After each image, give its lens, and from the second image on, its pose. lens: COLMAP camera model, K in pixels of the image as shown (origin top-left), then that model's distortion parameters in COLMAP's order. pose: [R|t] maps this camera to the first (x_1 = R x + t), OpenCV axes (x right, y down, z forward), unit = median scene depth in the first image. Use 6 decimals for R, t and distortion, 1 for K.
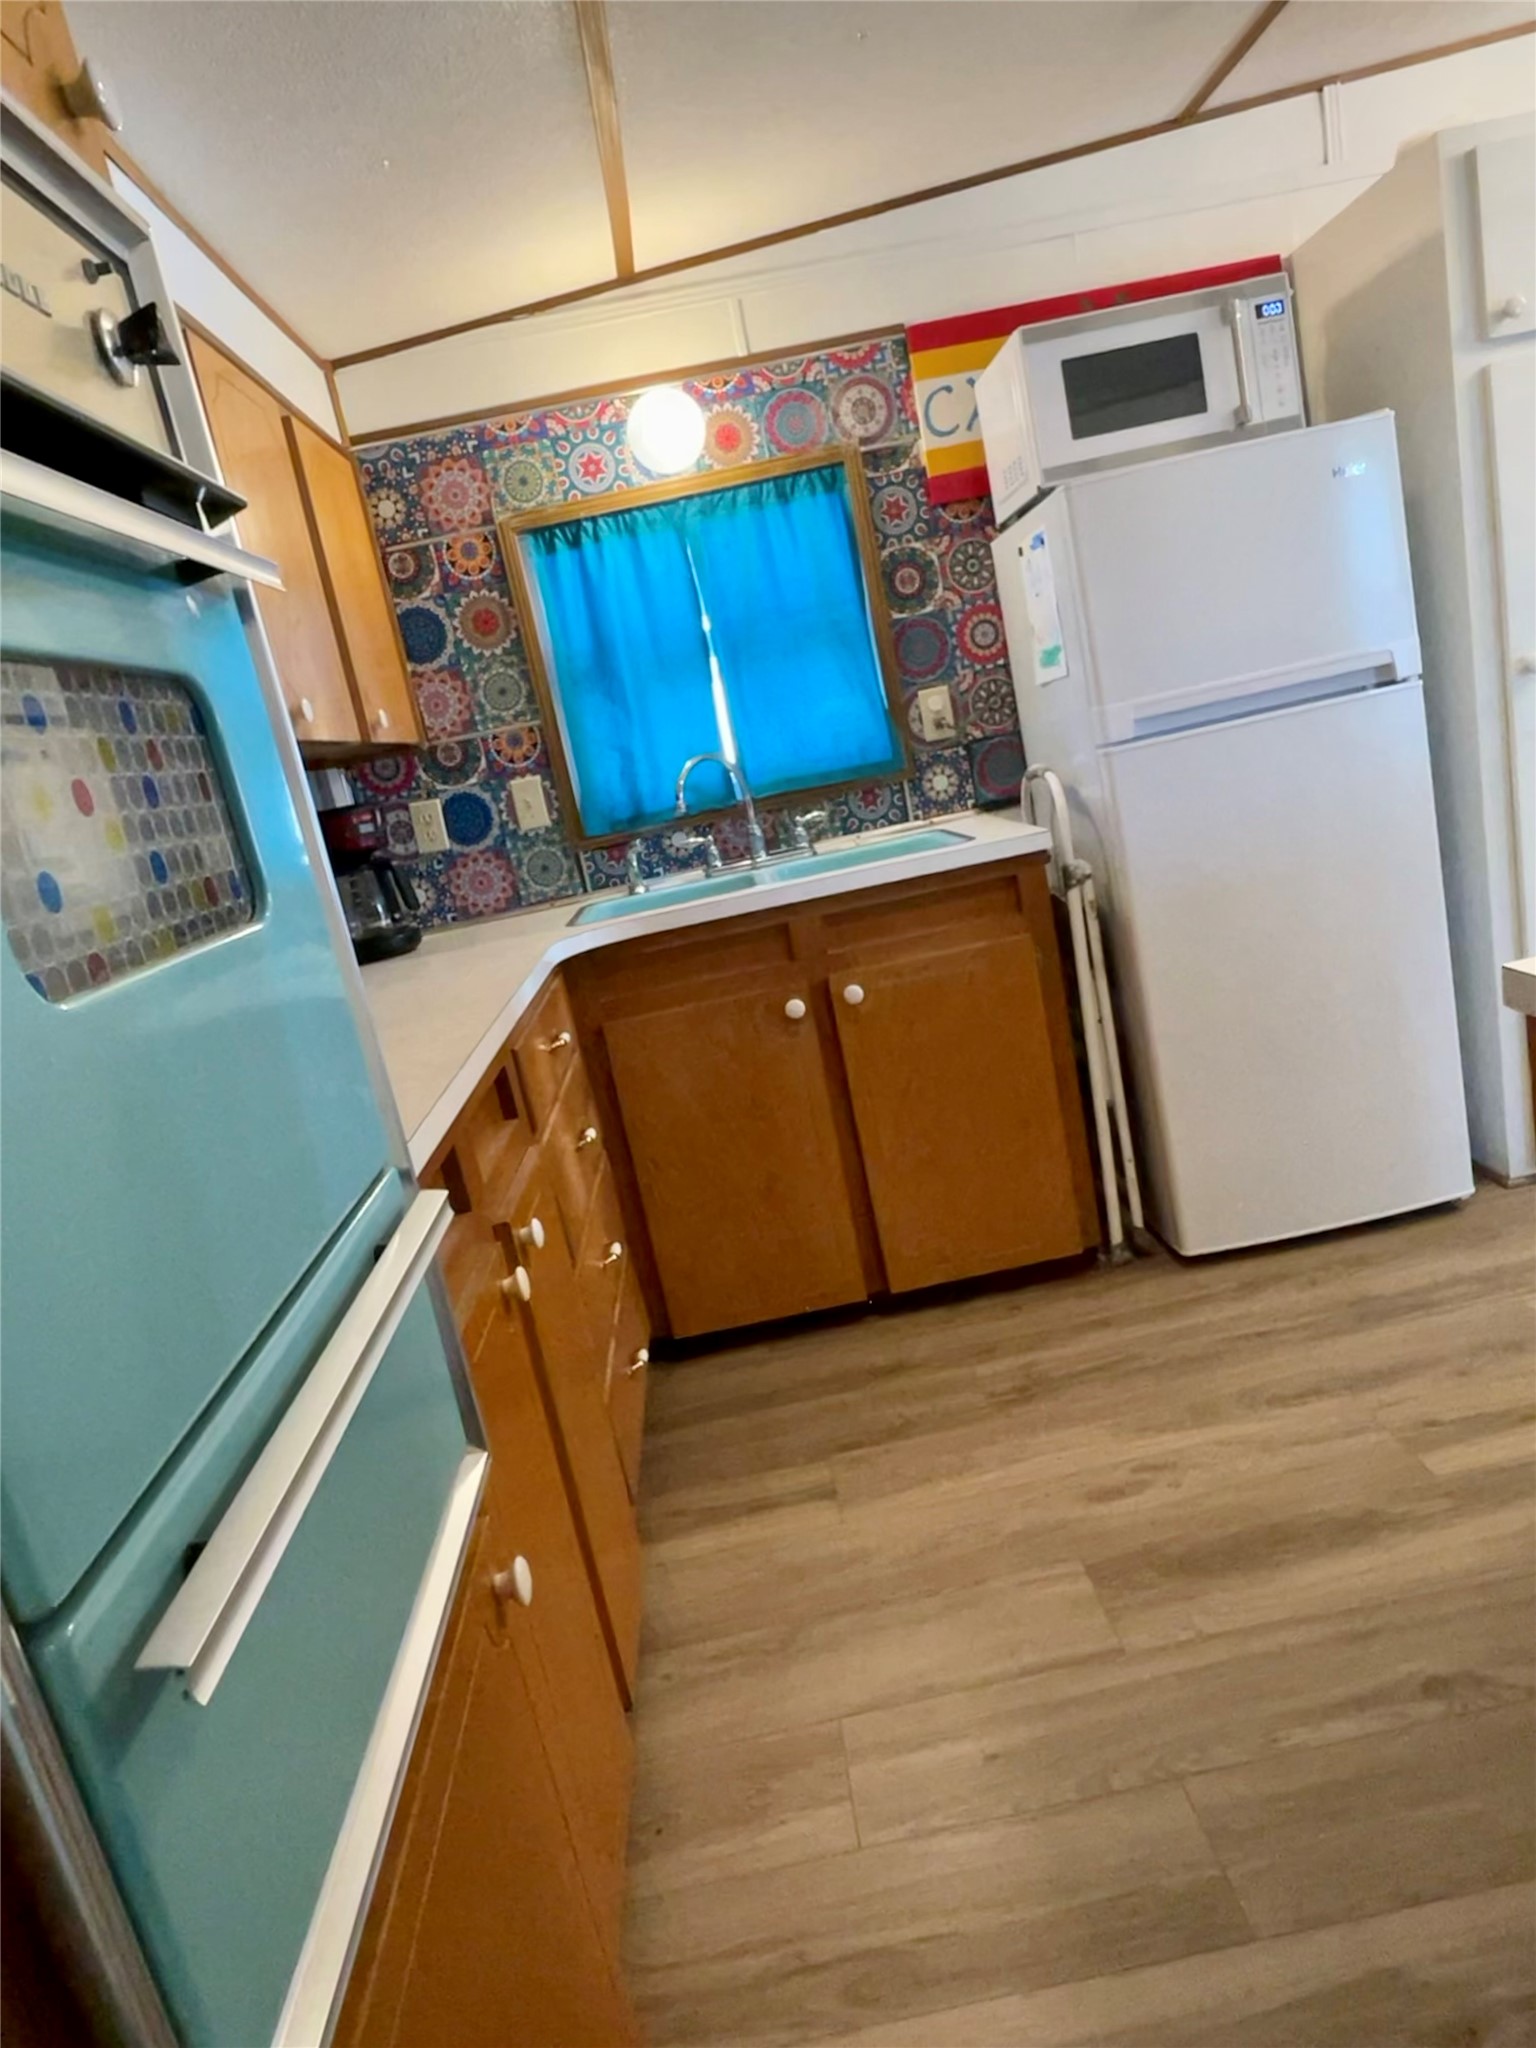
lens RADIAL K [[1299.7, 0, 770.4], [0, 1299.7, 1026.6], [0, 0, 1]] dist [0.025009, -0.000420]
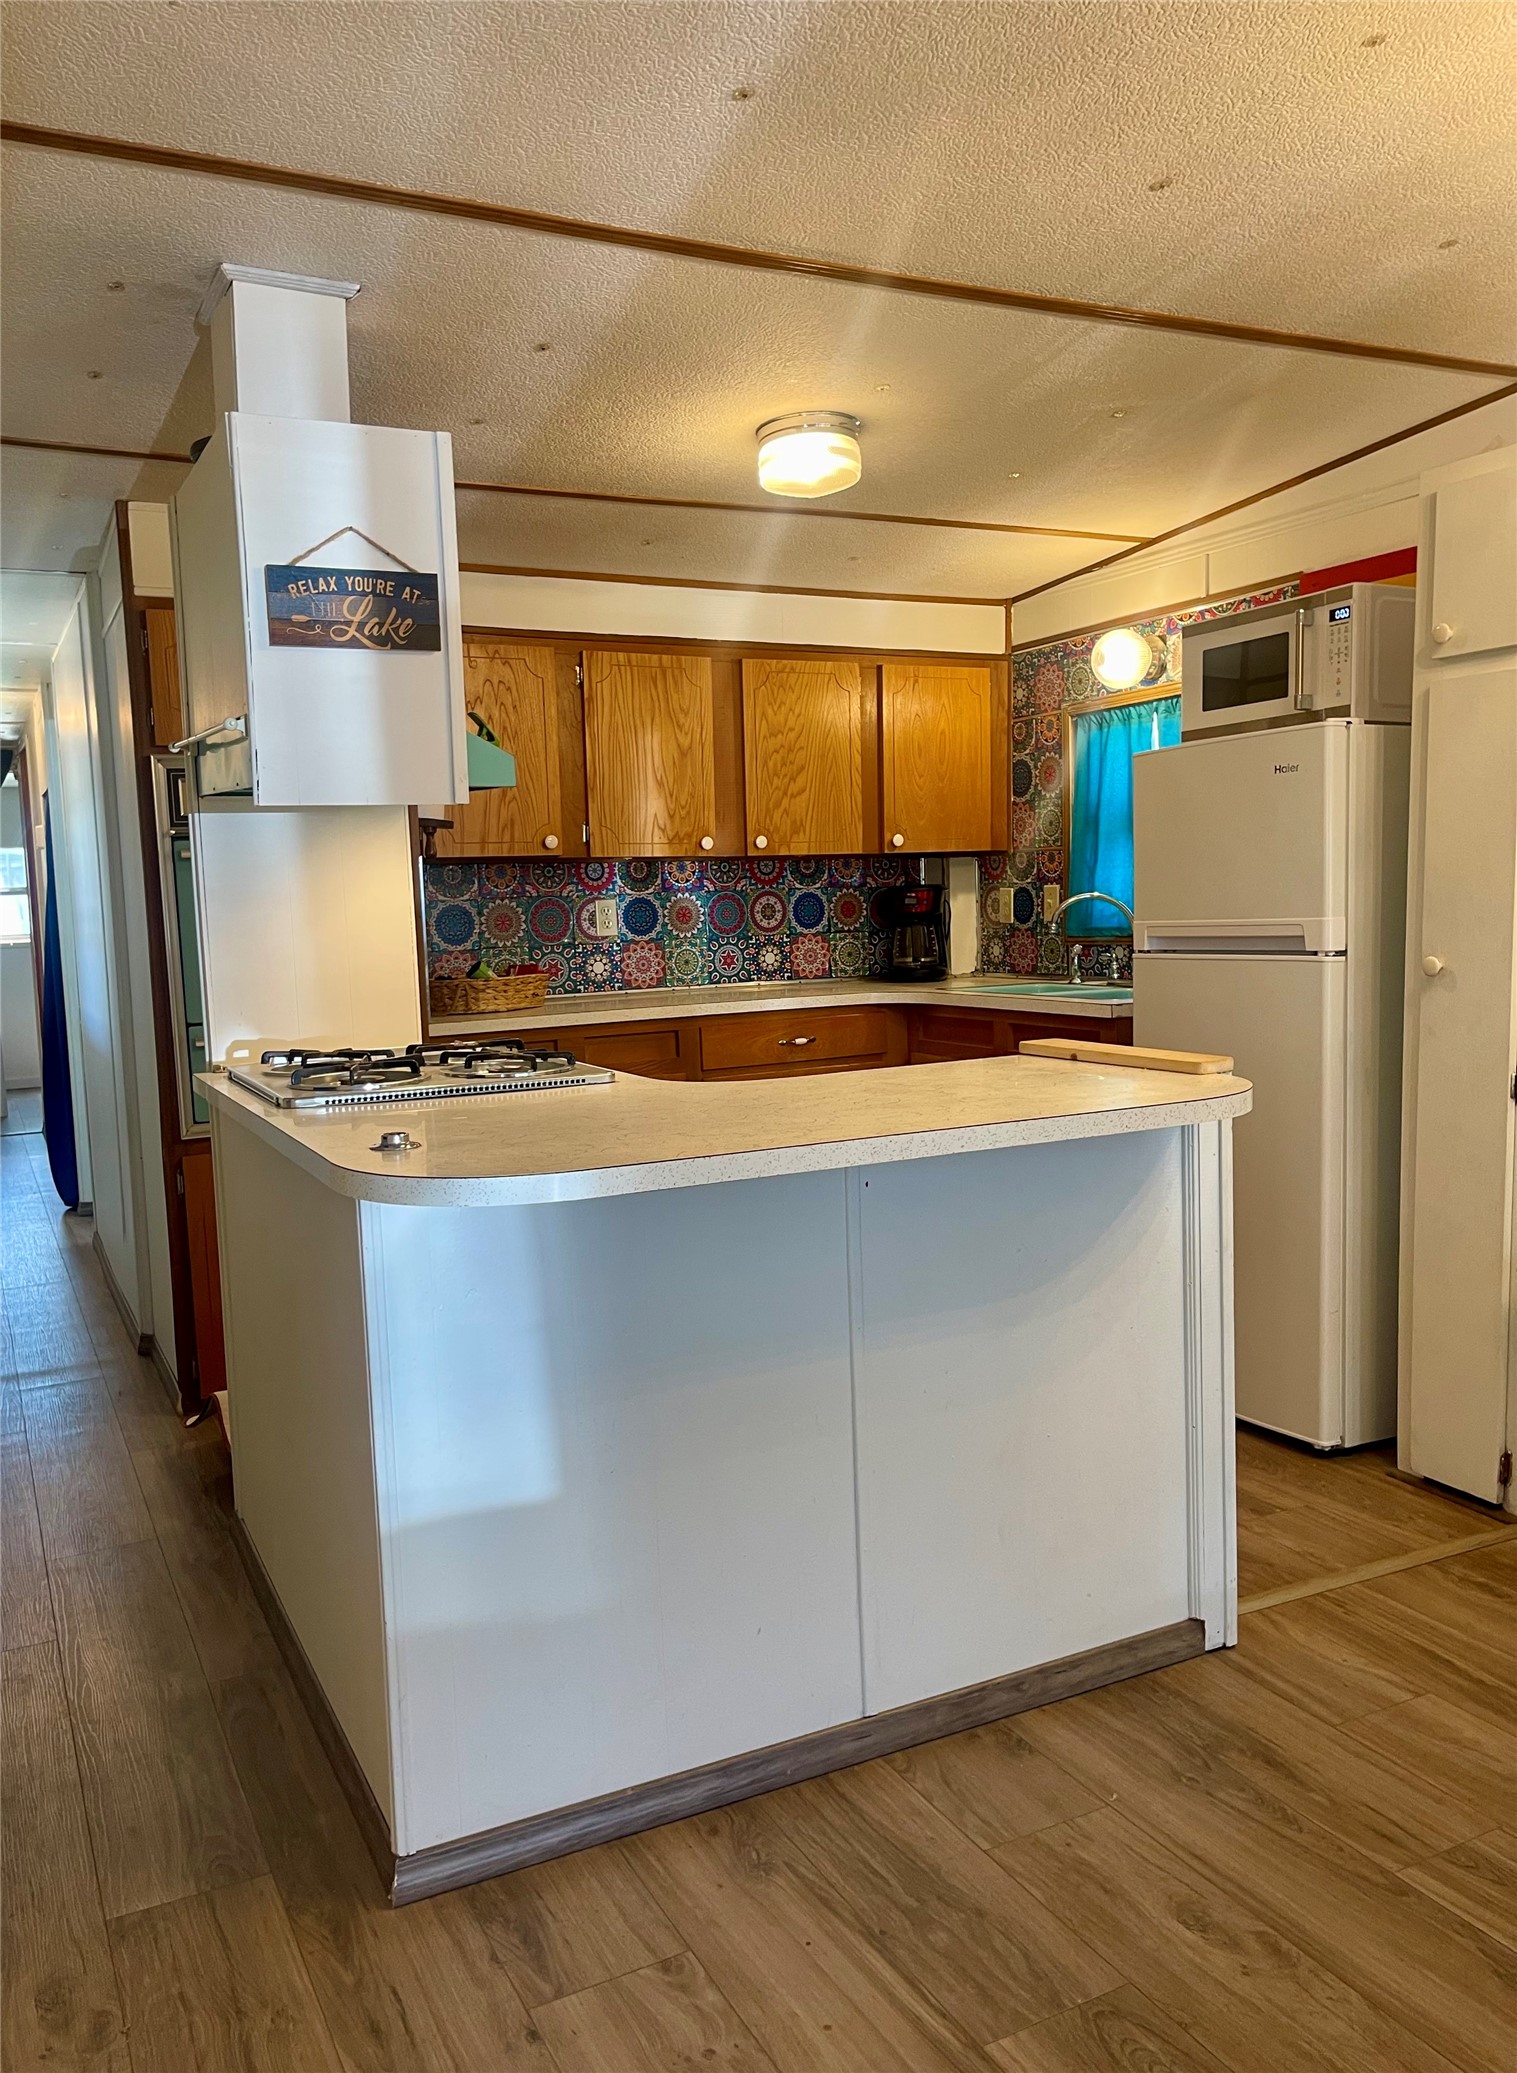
lens RADIAL K [[1582.7, 0, 758.3], [0, 1582.7, 1041.2], [0, 0, 1]] dist [-0.000669, -0.000347]
pose [[0.394346, 0.270070, -0.878381, 1.269683], [-0.253265, 0.950763, 0.178623, -0.266868], [0.883373, 0.152024, 0.443329, 0.003624]]
